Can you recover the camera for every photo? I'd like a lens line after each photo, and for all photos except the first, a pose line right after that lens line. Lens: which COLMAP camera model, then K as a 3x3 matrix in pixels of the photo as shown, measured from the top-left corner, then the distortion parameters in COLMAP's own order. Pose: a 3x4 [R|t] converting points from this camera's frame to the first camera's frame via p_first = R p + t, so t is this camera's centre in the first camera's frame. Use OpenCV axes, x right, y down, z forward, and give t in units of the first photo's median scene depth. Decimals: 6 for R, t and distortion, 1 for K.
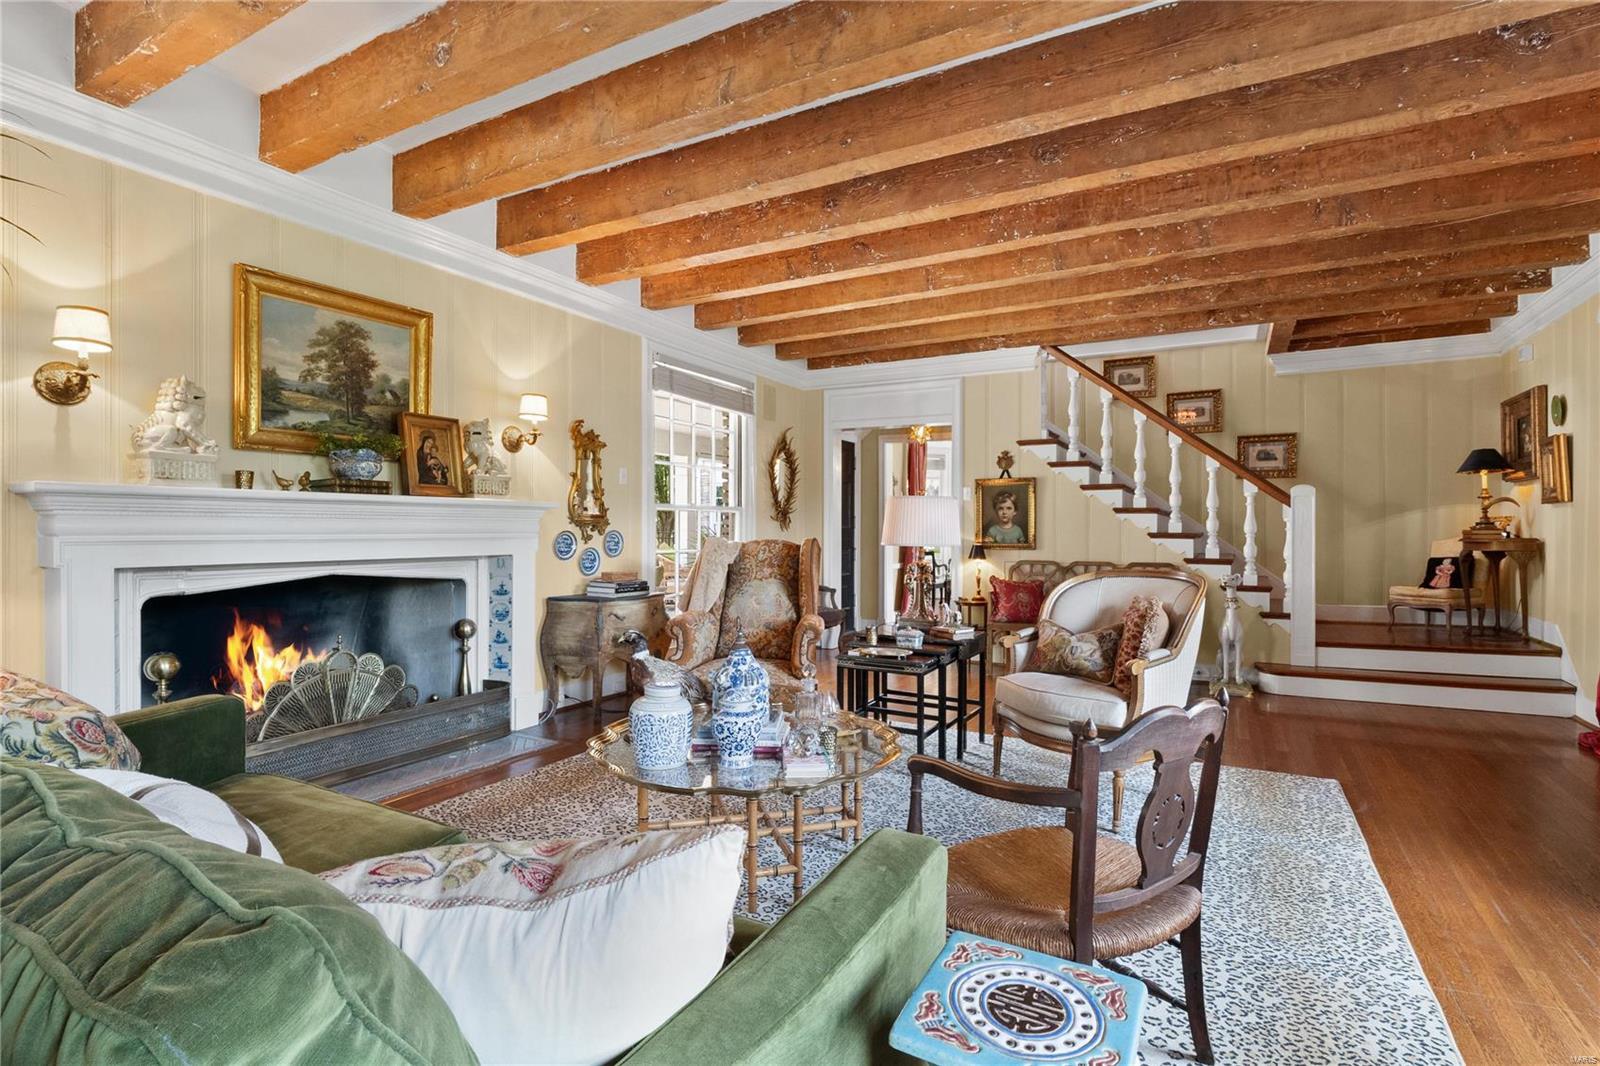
lens RADIAL K [[755.1, 0, 797.6], [0, 755.1, 530.0], [0, 0, 1]] dist [-0.012067, -0.000697]
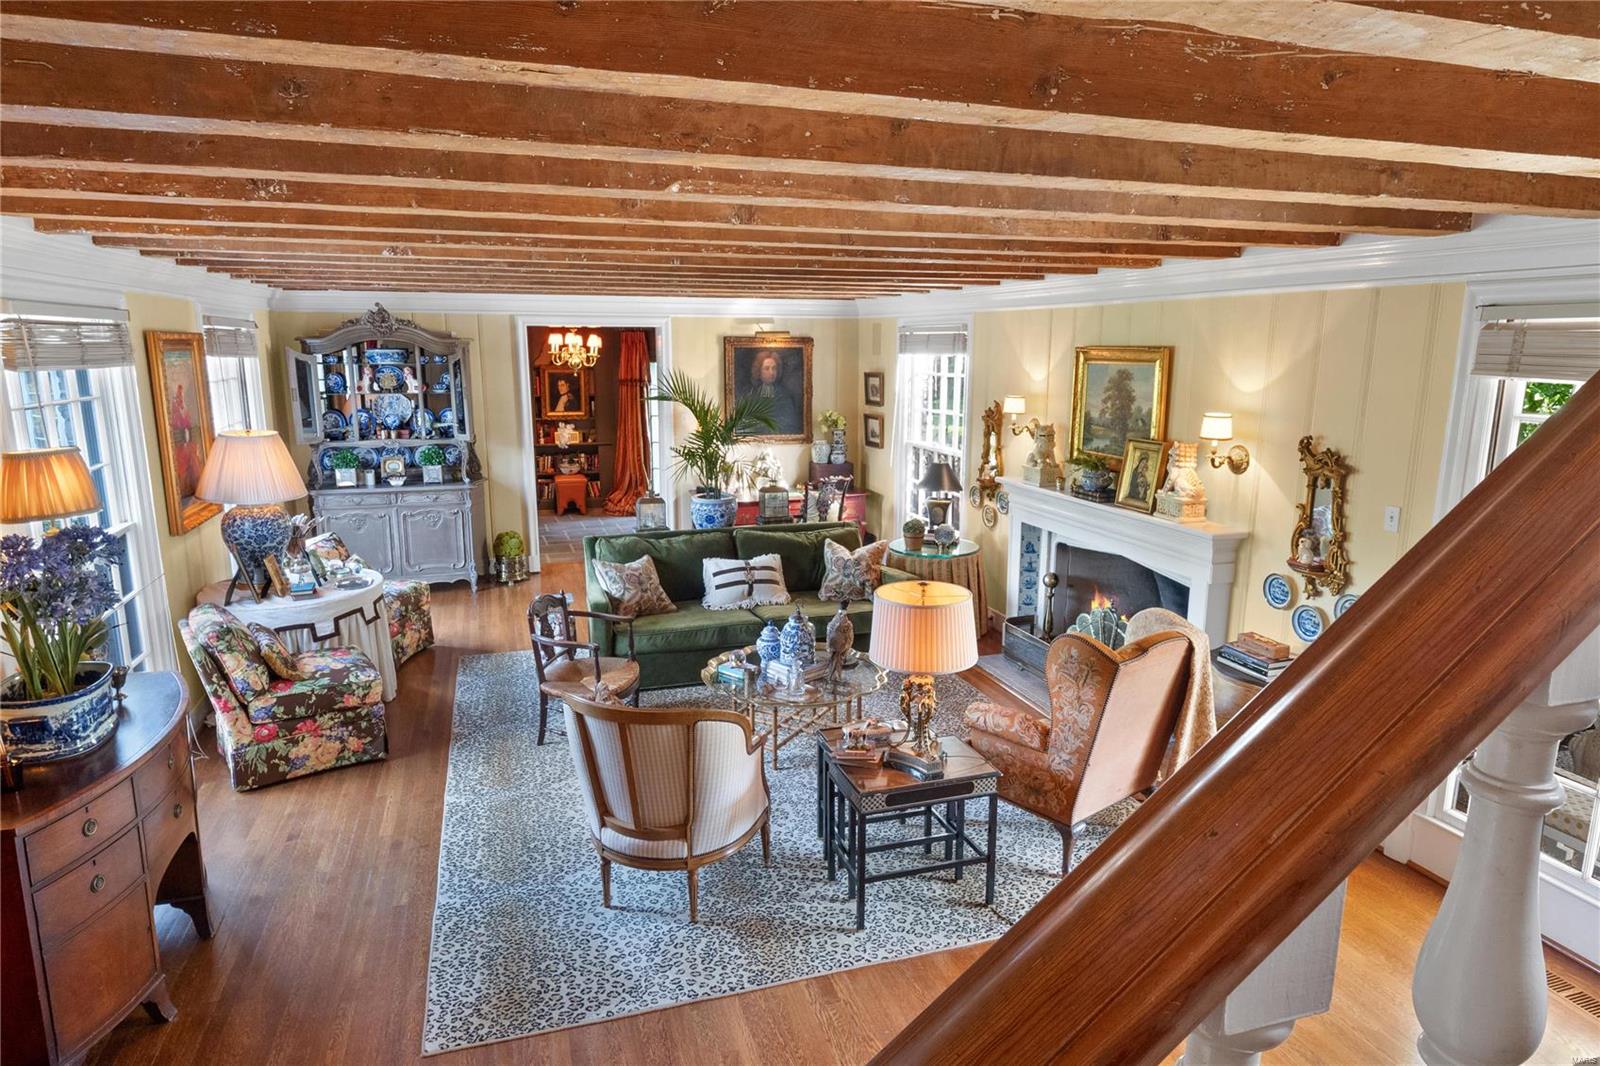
lens RADIAL K [[973.5, 0, 800.0], [0, 973.5, 533.0], [0, 0, 1]] dist [-0.000595, 0.000211]
pose [[-0.678527, 0.140680, -0.720979, 0.950834], [-0.004608, 0.980656, 0.195686, -0.294997], [0.734561, 0.136101, -0.664753, 1.585426]]
